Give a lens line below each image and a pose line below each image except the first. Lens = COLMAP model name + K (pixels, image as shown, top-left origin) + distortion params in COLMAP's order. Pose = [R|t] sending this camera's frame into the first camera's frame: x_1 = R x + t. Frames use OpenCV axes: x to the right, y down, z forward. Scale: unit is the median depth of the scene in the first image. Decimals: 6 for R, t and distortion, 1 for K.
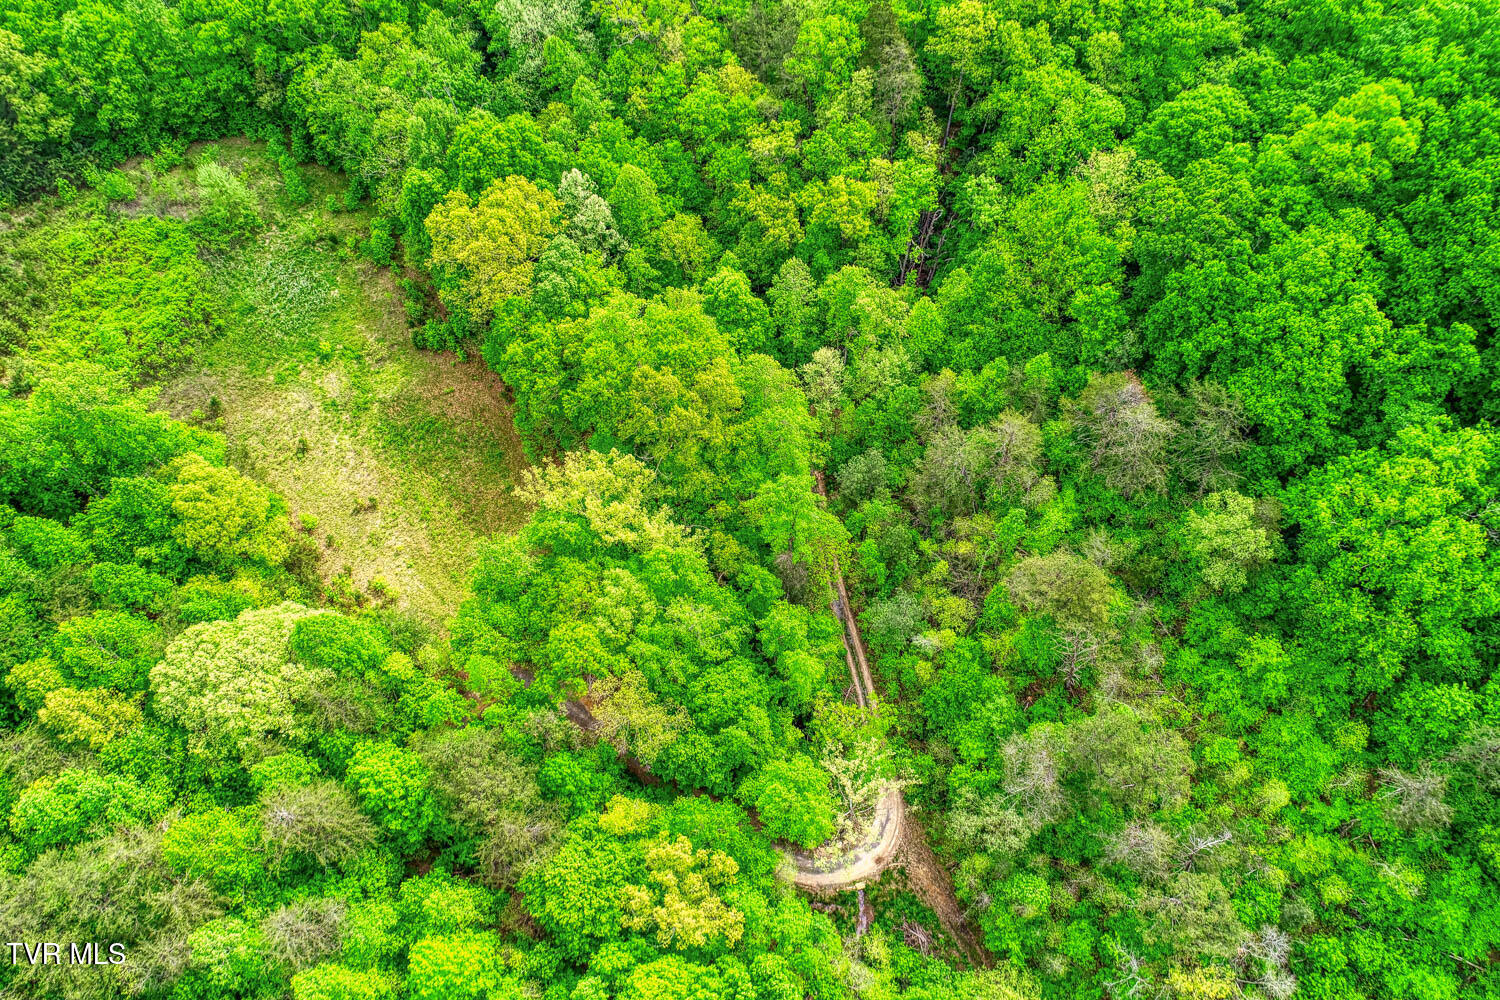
lens RADIAL K [[1007.5, 0, 750.0], [0, 1007.5, 500.0], [0, 0, 1]] dist [0.002624, -0.003541]
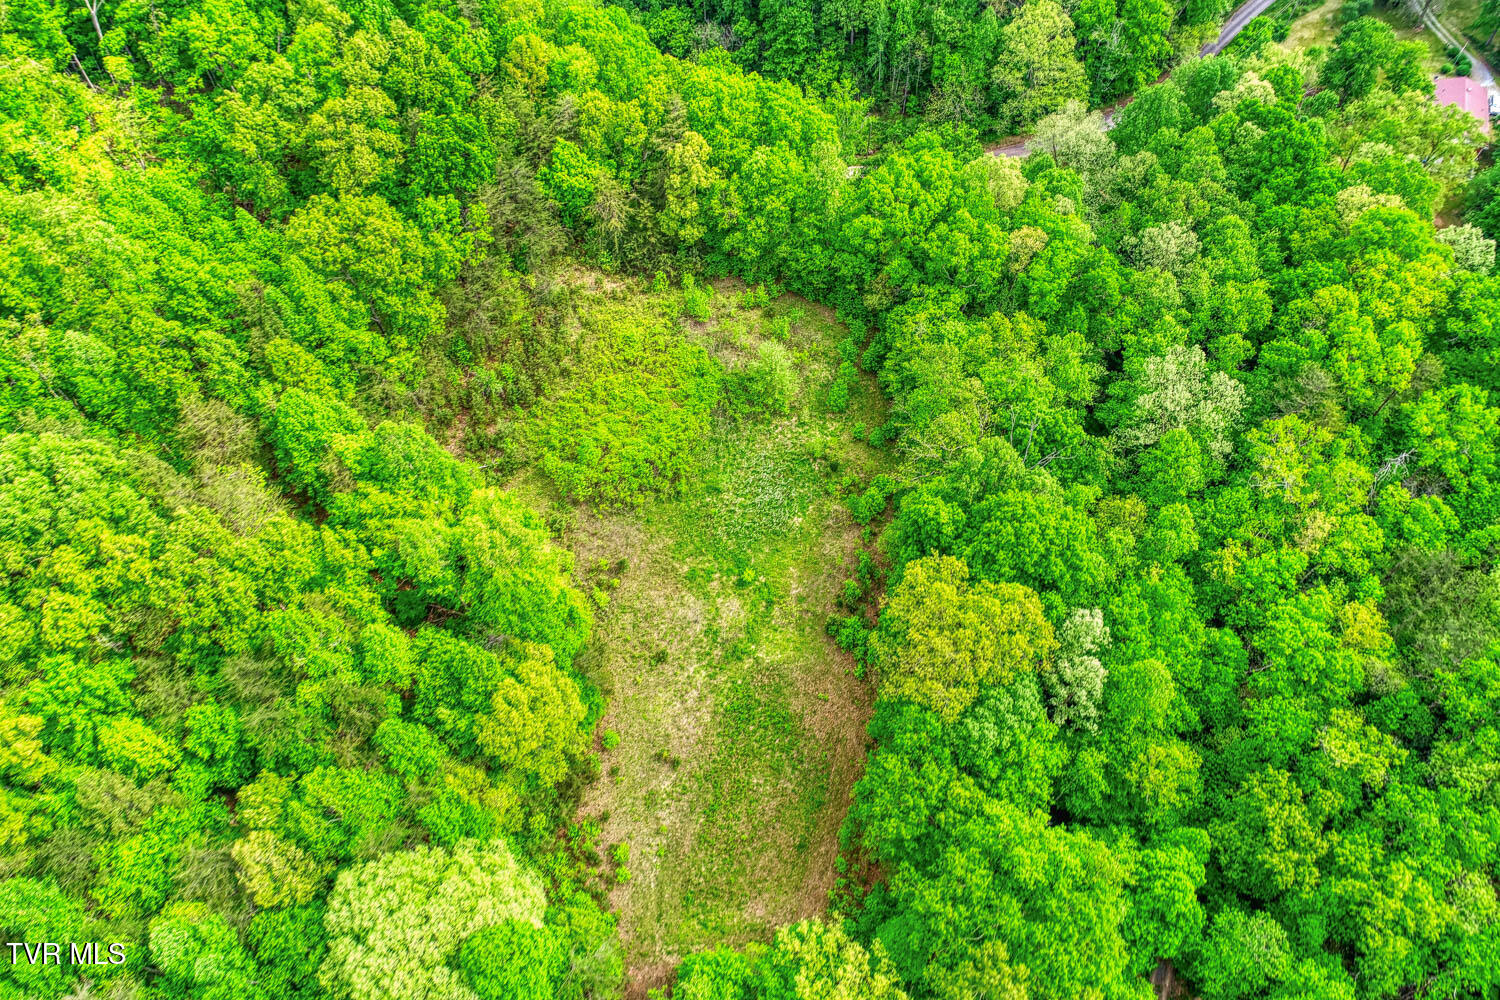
lens RADIAL K [[1007.5, 0, 750.0], [0, 1007.5, 500.0], [0, 0, 1]] dist [0.002624, -0.003541]
pose [[0.729968, 0.578663, -0.363725, -0.131934], [-0.601962, 0.796353, 0.058854, -0.269820], [0.323710, 0.175987, 0.929645, 0.143612]]
